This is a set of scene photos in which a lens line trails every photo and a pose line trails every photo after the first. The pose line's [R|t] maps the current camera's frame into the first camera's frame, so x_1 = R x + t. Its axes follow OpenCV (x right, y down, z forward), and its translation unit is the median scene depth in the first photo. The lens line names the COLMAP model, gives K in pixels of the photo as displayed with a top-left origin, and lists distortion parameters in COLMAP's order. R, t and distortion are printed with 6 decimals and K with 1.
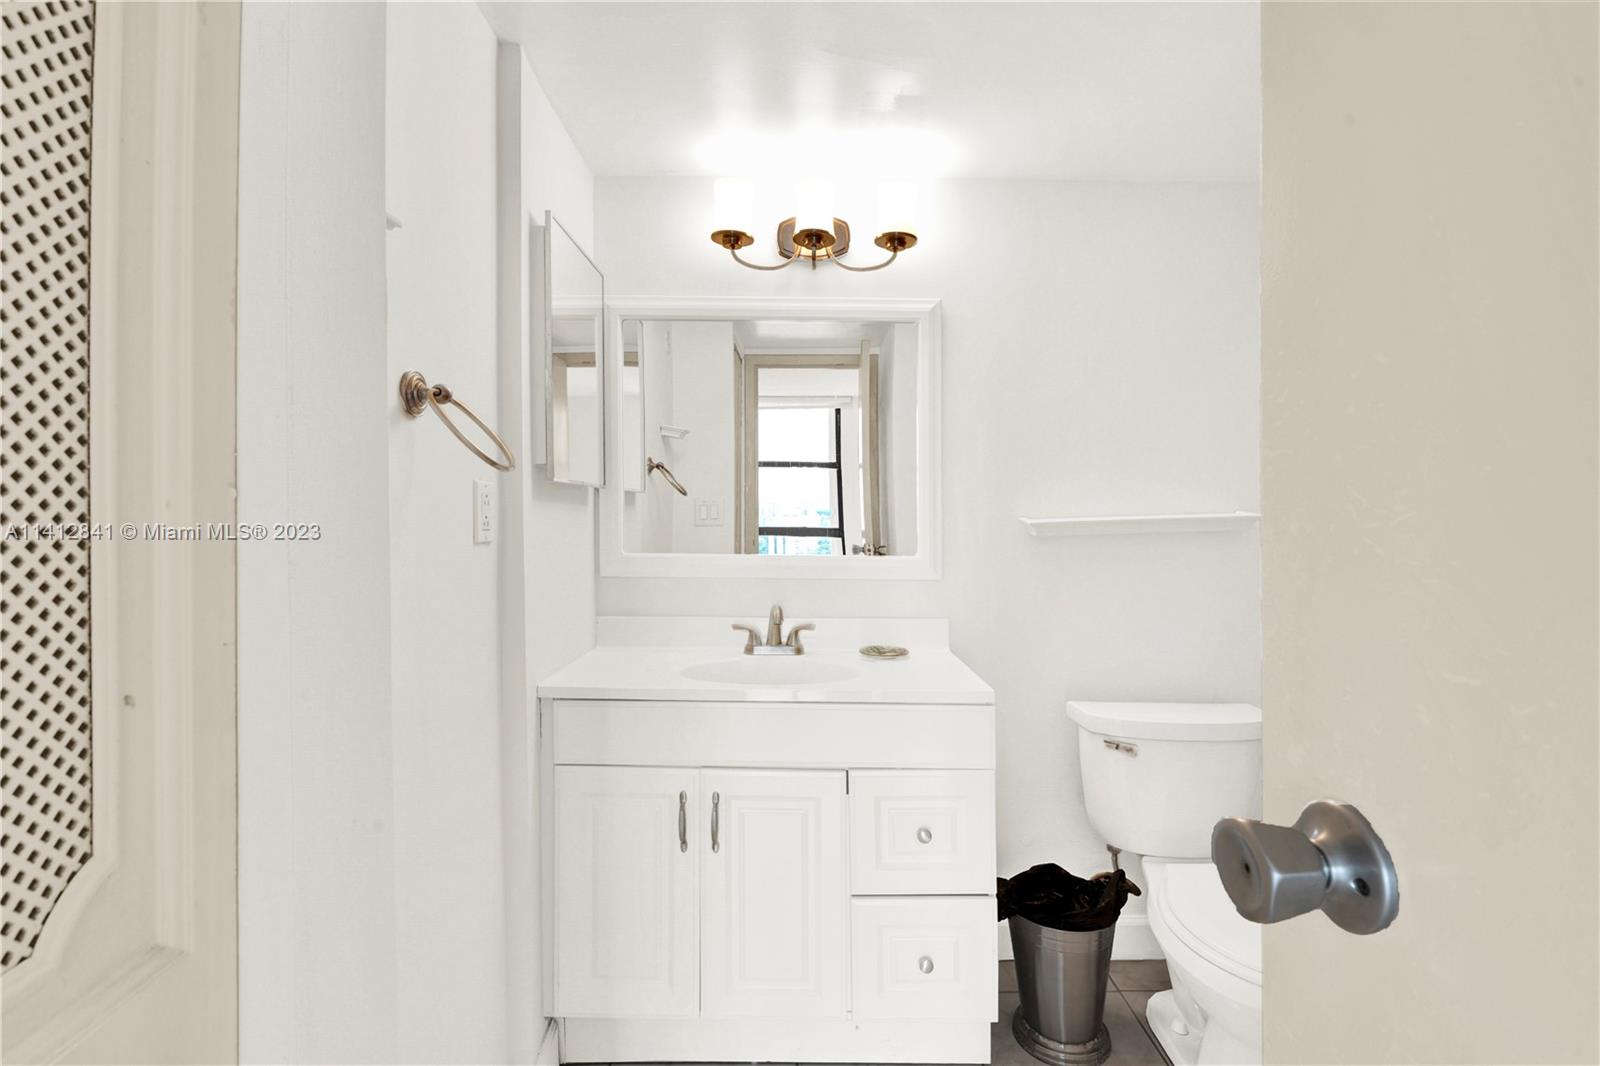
lens RADIAL K [[748.3, 0, 803.2], [0, 748.3, 534.0], [0, 0, 1]] dist [-0.009275, 0.003993]
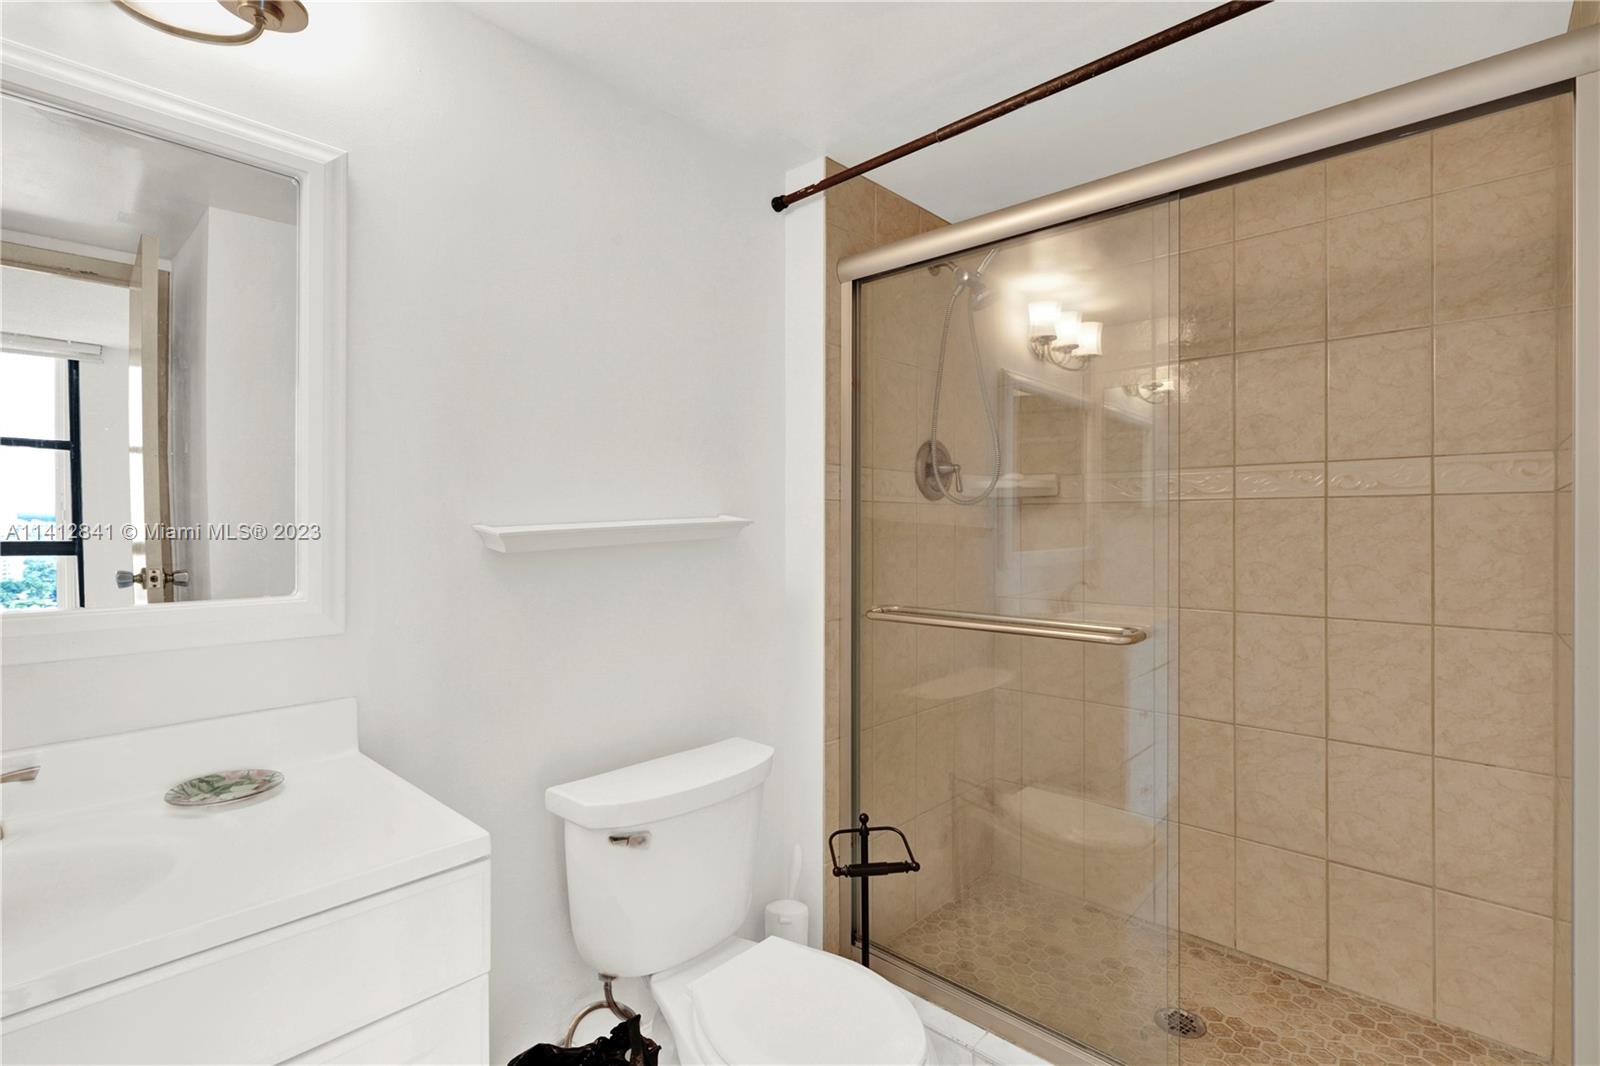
lens RADIAL K [[748.3, 0, 805.9], [0, 748.3, 519.1], [0, 0, 1]] dist [-0.009275, 0.003993]
pose [[0.675813, 0.013039, 0.736957, -0.000100], [0.012063, 0.999514, -0.028746, -0.004576], [-0.736974, 0.028317, 0.675328, 0.343666]]
